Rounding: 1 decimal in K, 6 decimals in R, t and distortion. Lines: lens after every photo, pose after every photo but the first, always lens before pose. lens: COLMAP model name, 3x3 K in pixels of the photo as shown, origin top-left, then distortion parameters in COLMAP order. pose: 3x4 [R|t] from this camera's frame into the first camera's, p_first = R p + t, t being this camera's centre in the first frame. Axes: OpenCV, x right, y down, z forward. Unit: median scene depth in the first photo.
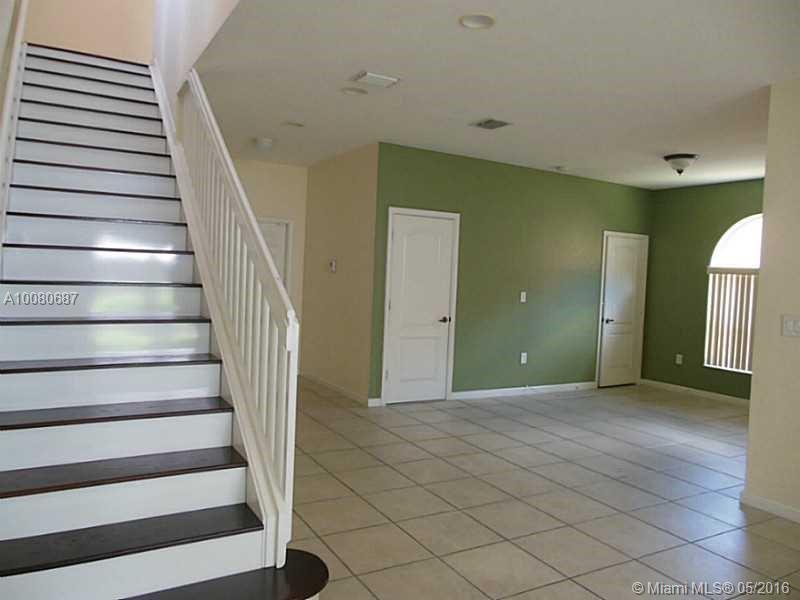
lens RADIAL K [[605.4, 0, 397.3], [0, 605.4, 296.2], [0, 0, 1]] dist [-0.078474, 0.120846]
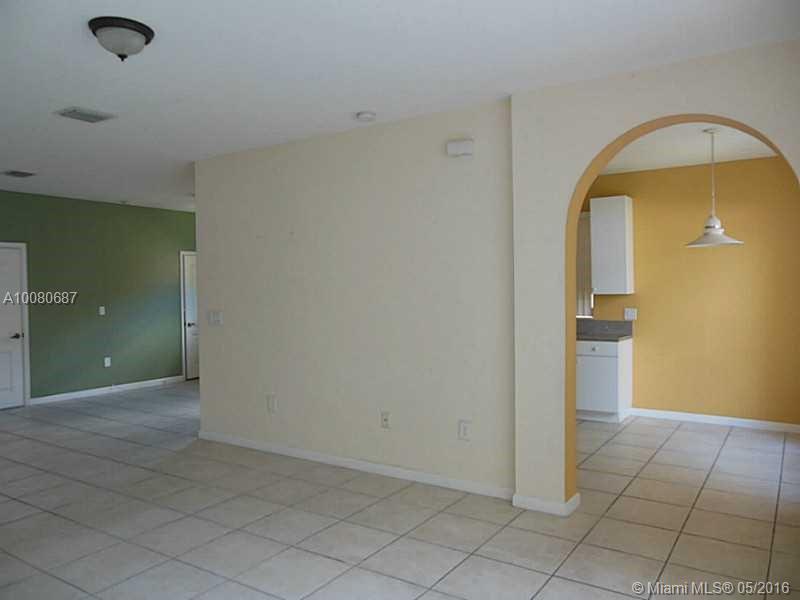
lens RADIAL K [[605.4, 0, 397.3], [0, 605.4, 296.2], [0, 0, 1]] dist [-0.078474, 0.120846]
pose [[0.890485, -0.066052, 0.450194, 0.215031], [0.072396, 0.997371, 0.003134, 0.012368], [-0.449217, 0.029802, 0.892925, -0.337471]]
